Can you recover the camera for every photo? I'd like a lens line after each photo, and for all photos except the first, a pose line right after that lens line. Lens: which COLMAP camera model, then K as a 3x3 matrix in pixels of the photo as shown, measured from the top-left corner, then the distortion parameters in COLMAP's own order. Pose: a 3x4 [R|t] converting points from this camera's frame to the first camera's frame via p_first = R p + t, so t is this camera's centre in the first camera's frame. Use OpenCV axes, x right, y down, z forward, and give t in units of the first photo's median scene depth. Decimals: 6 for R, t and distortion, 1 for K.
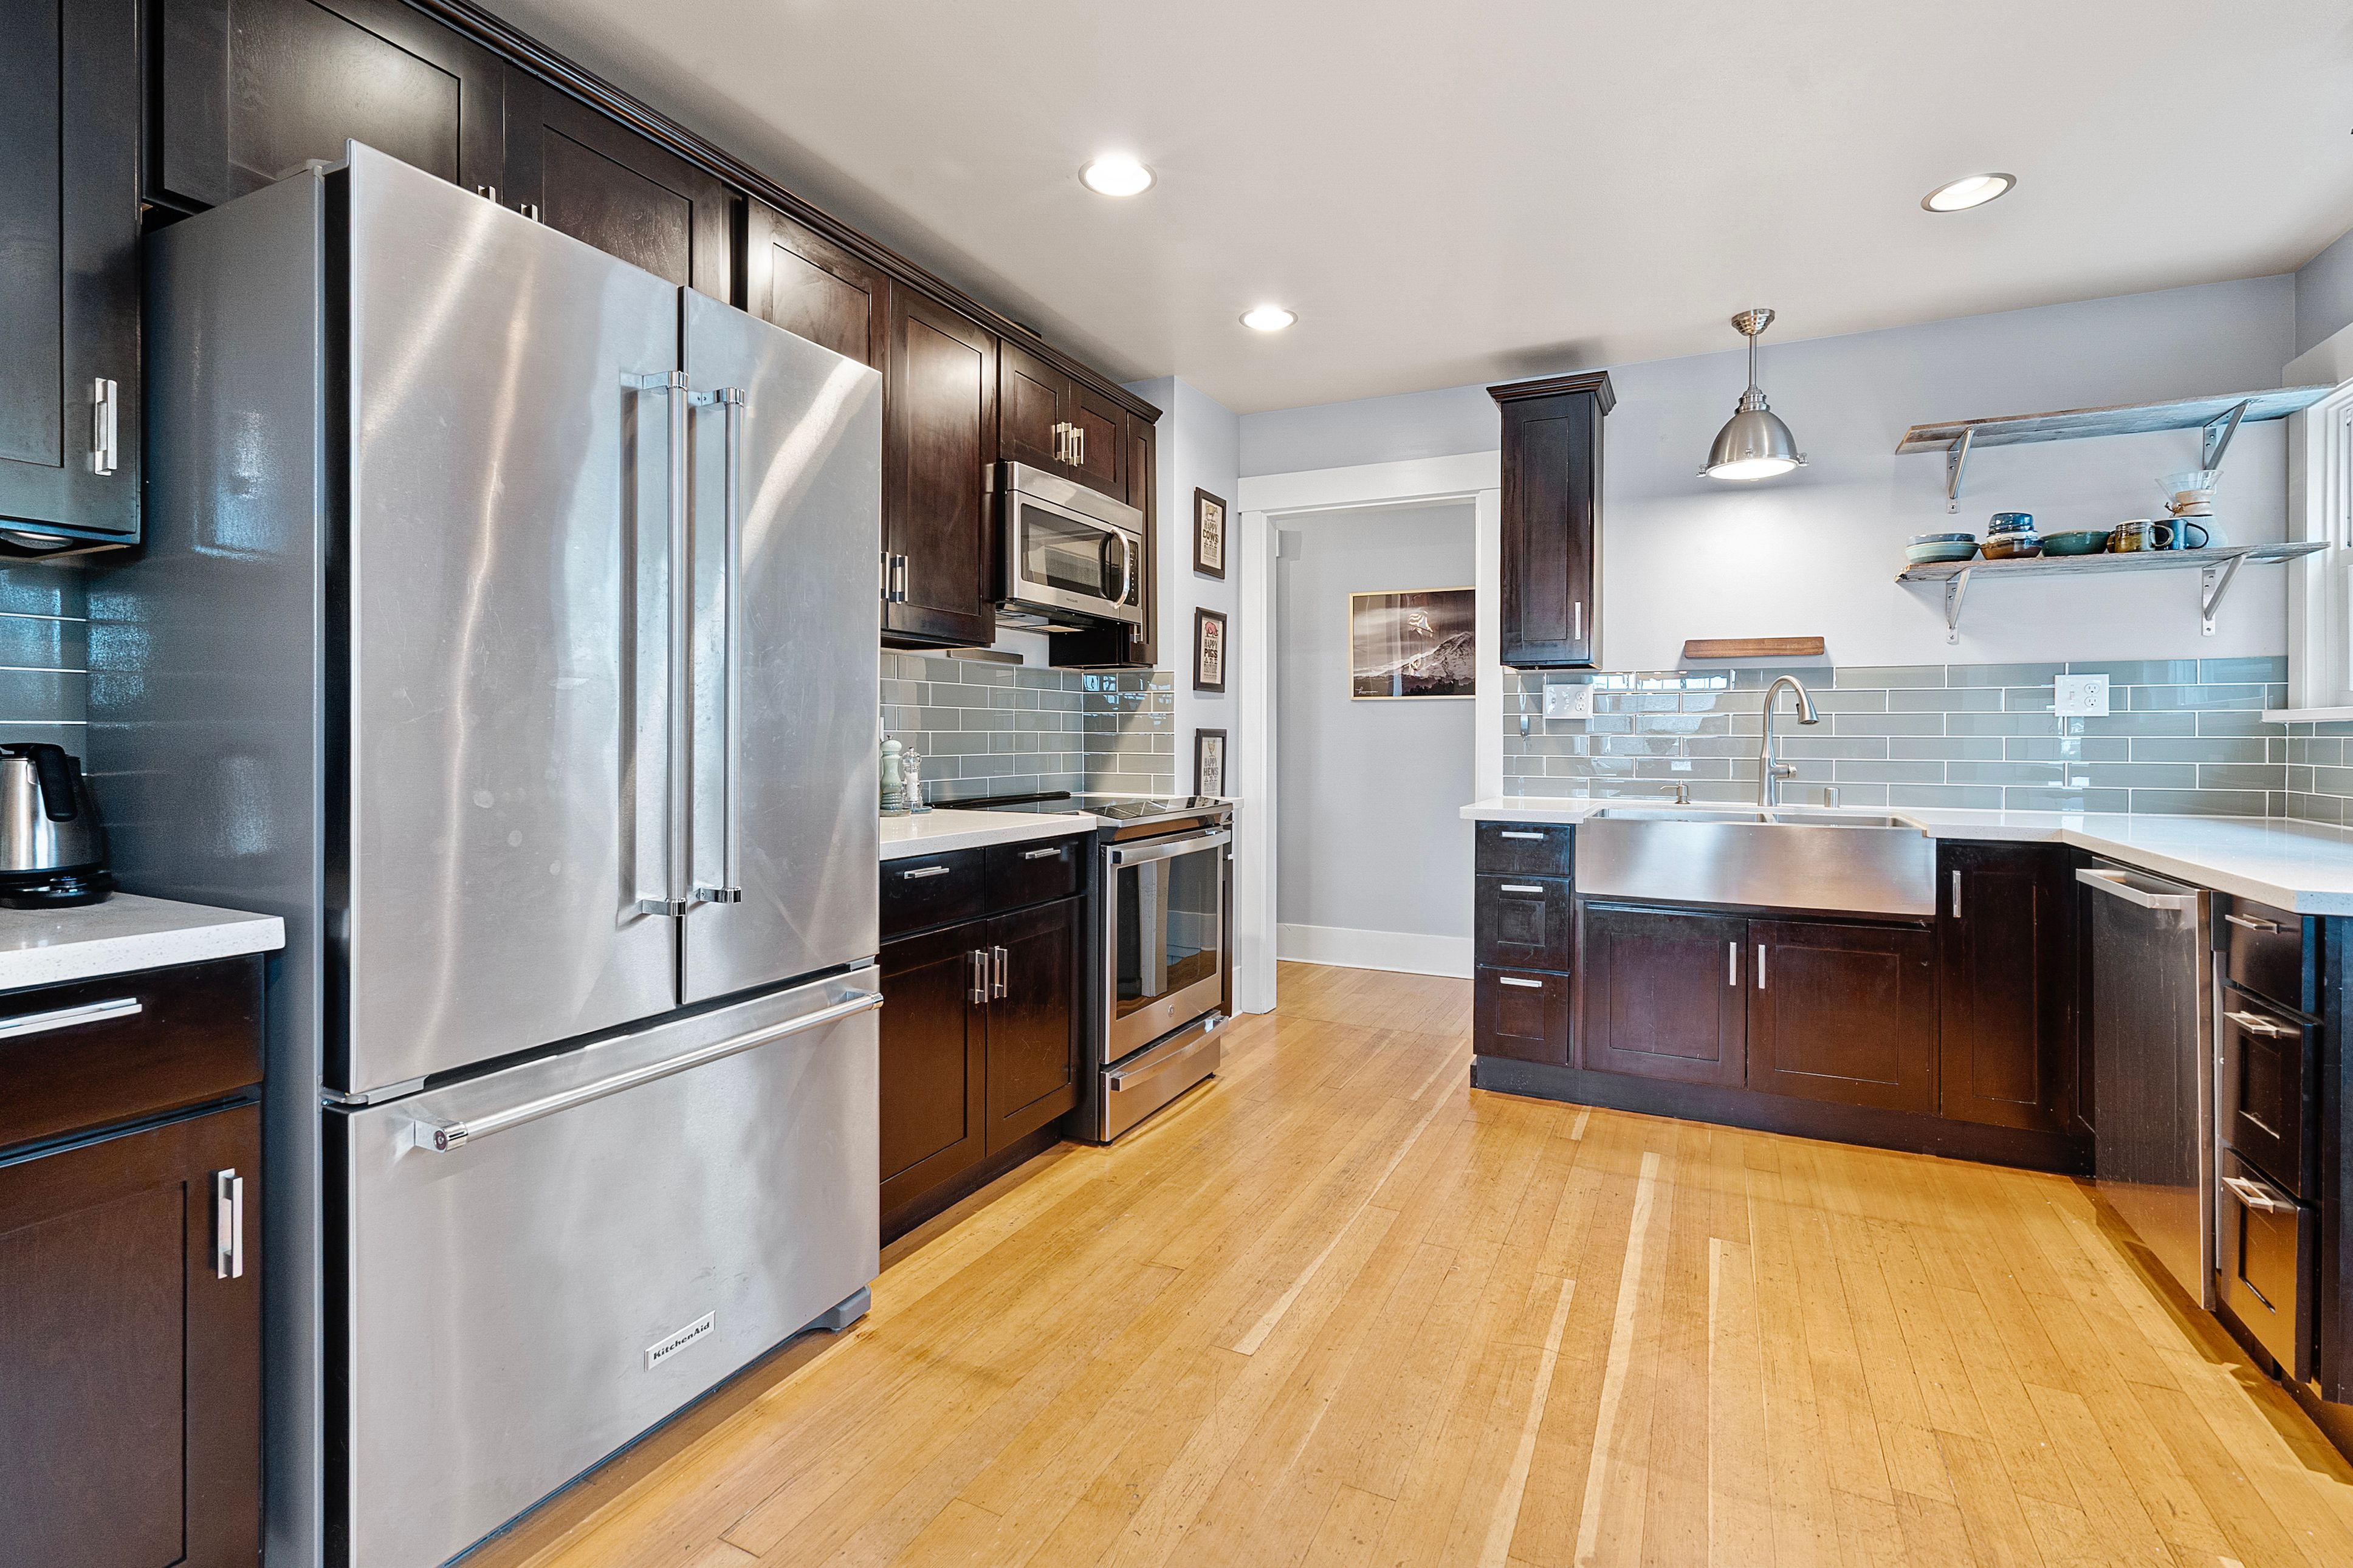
lens RADIAL K [[1075.6, 0, 1175.5], [0, 1075.6, 740.2], [0, 0, 1]] dist [-0.004104, 0.001710]
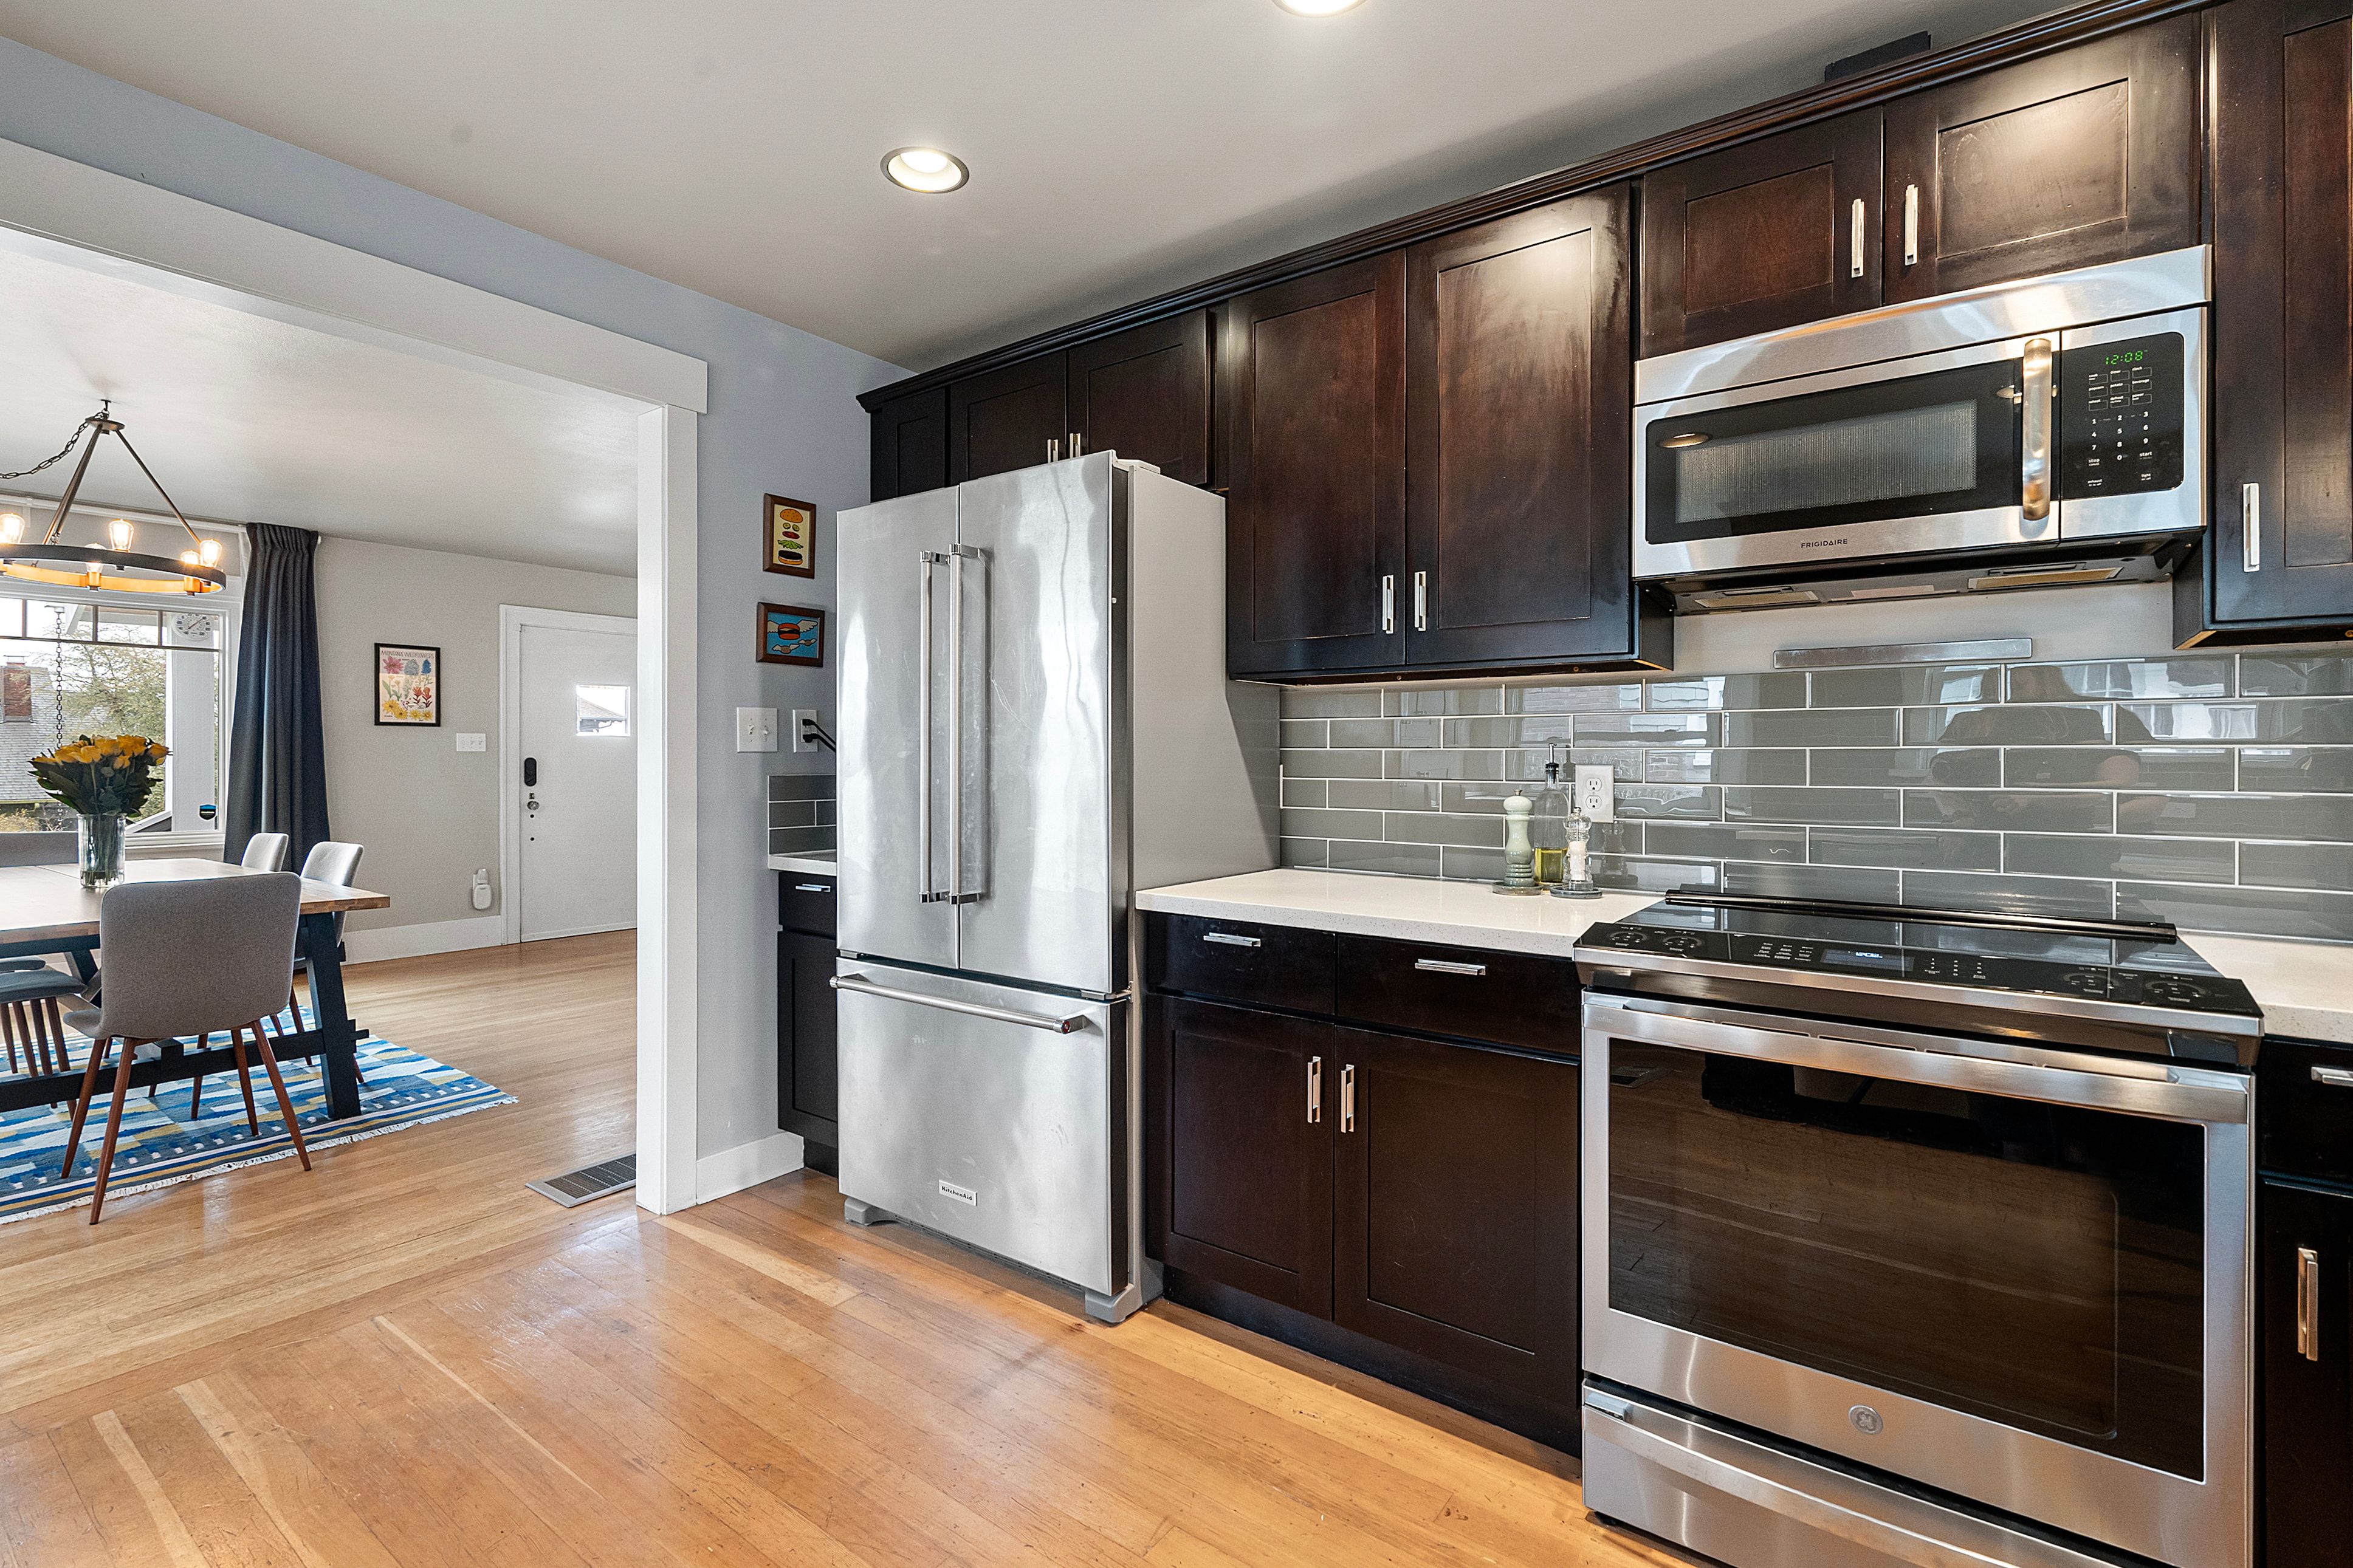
lens RADIAL K [[1075.6, 0, 1180.0], [0, 1075.6, 763.1], [0, 0, 1]] dist [-0.004104, 0.001710]
pose [[-0.166847, 0.006623, -0.985961, 0.600858], [-0.008469, 0.999931, 0.008150, -0.030923], [0.985946, 0.009710, -0.166779, 0.980476]]
